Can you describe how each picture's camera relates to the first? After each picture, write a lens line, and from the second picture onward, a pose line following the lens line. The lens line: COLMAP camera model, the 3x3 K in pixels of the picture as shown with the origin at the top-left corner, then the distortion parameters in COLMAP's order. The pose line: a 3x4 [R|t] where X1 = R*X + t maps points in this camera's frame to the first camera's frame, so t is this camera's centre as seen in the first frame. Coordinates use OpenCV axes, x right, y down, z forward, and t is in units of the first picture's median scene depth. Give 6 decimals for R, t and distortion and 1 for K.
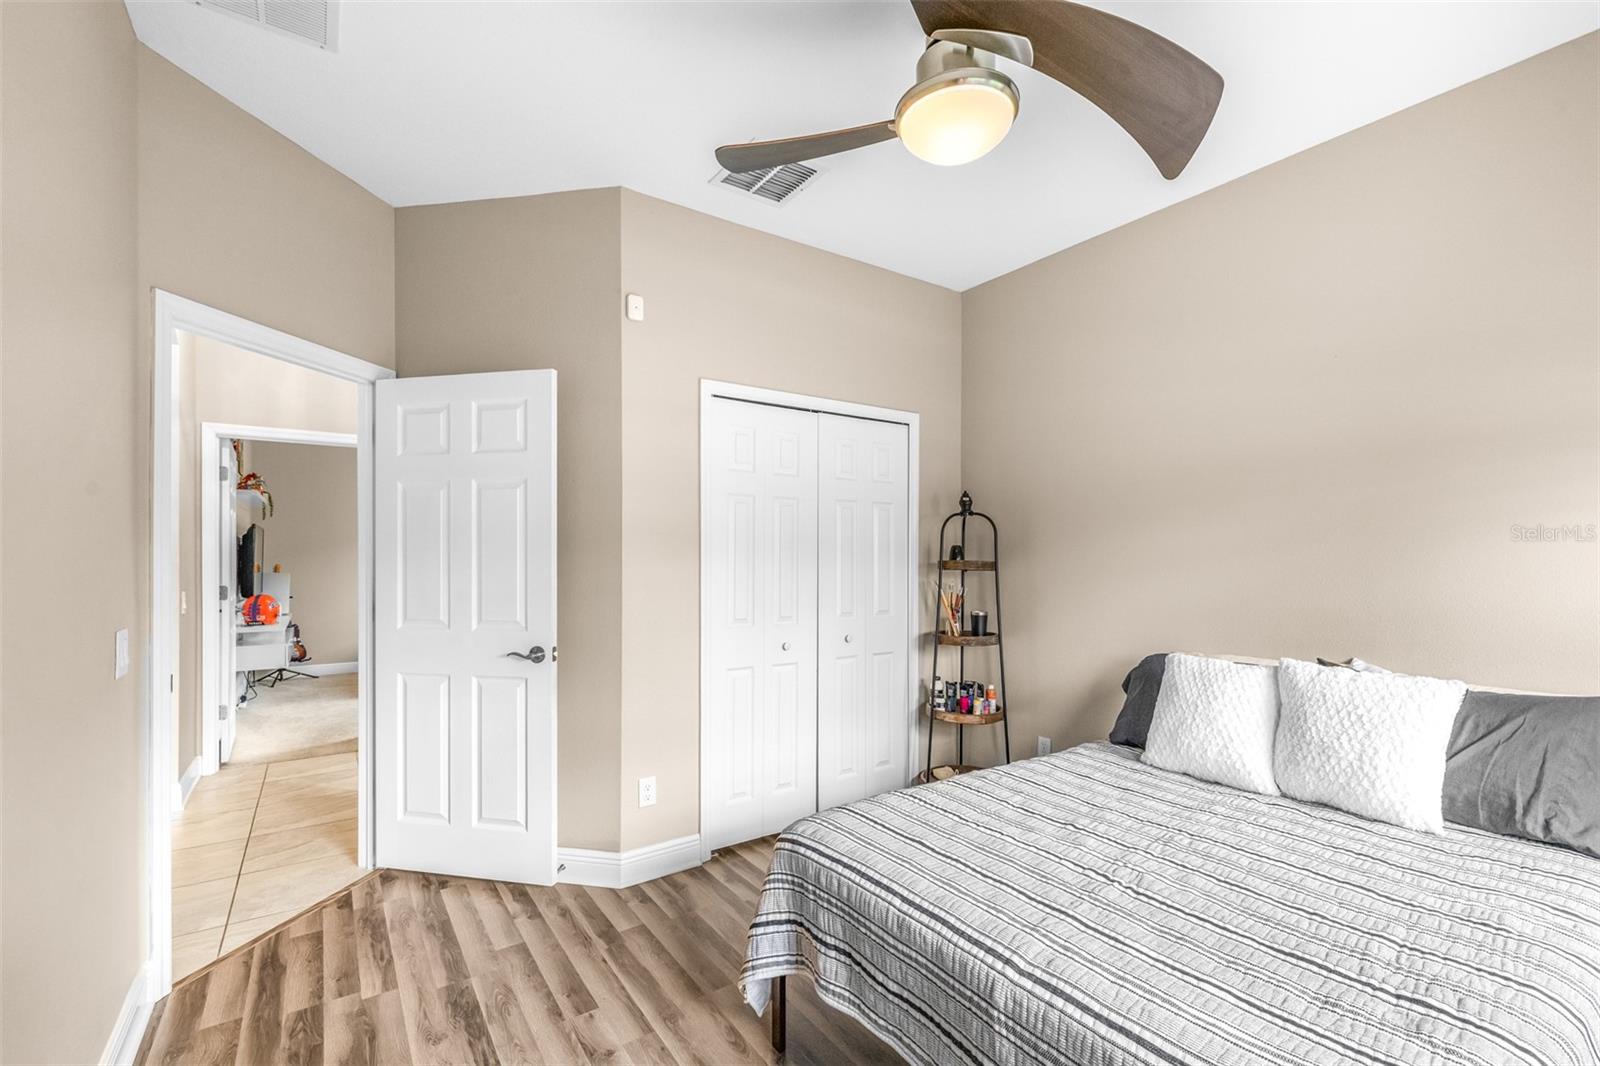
lens RADIAL K [[691.3, 0, 792.7], [0, 691.3, 546.3], [0, 0, 1]] dist [-0.000430, -0.000013]
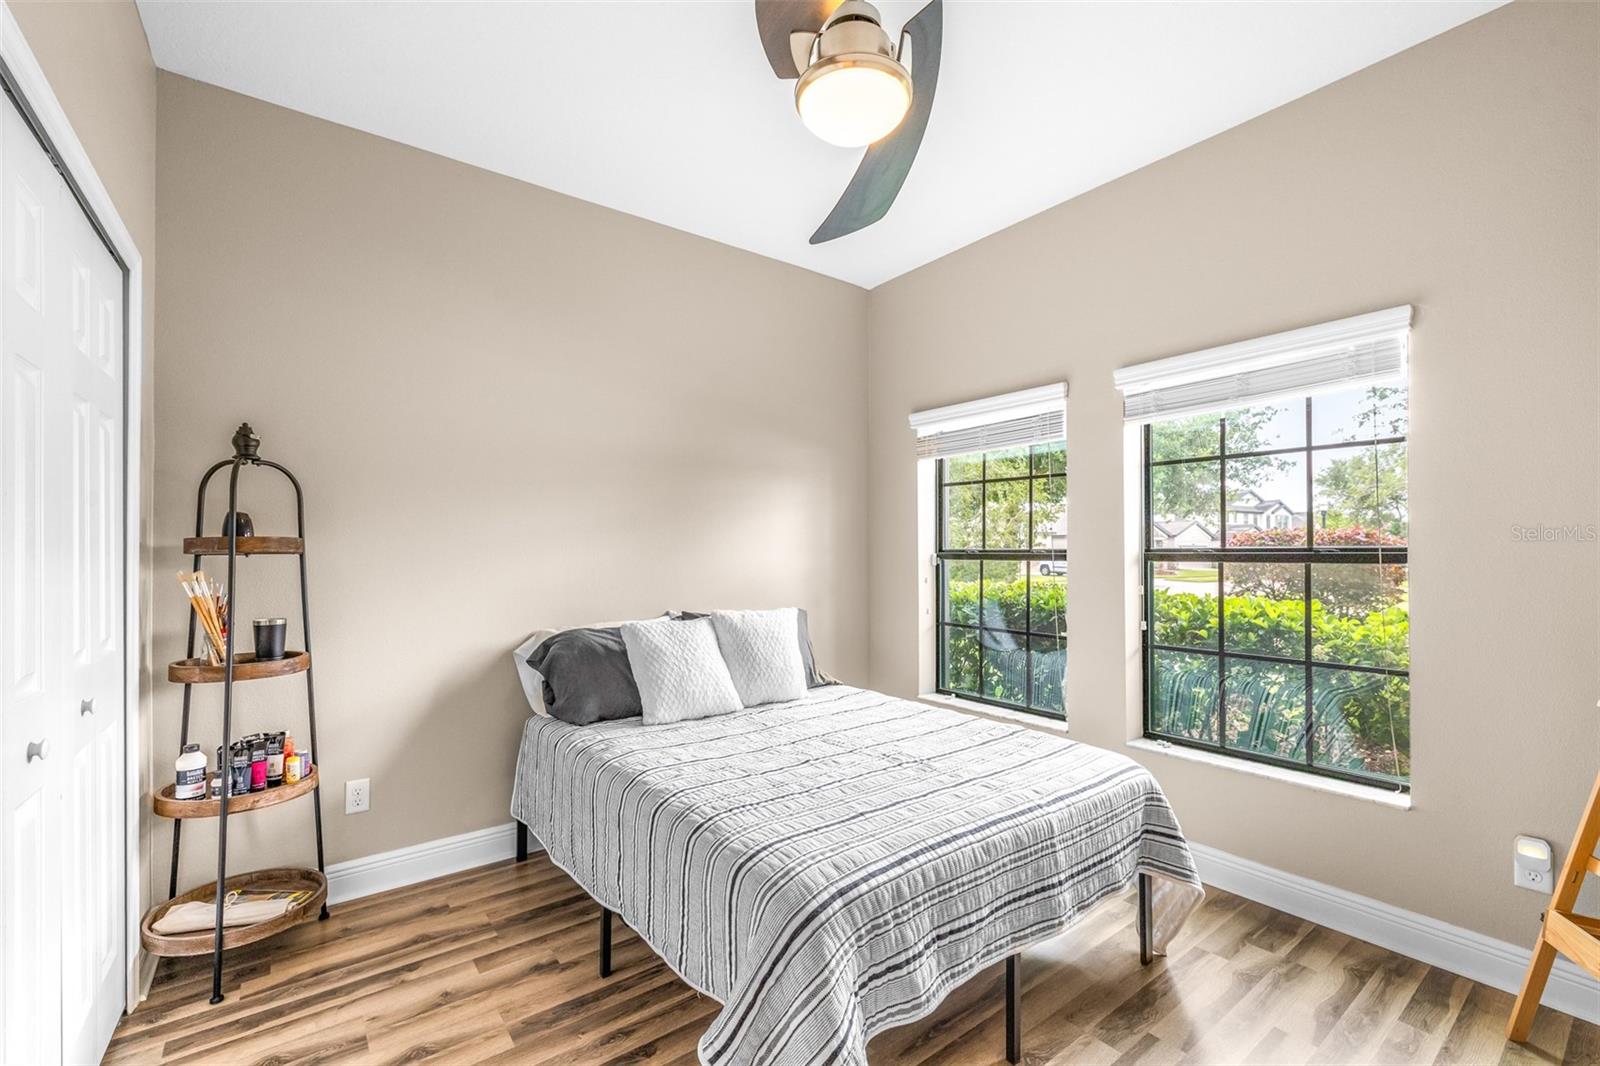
lens RADIAL K [[691.3, 0, 792.7], [0, 691.3, 546.3], [0, 0, 1]] dist [-0.000430, -0.000013]
pose [[-0.053786, 0.008098, 0.998520, -0.796255], [-0.008947, 0.999923, -0.008591, 0.061184], [-0.998512, -0.009396, -0.053709, 1.165837]]
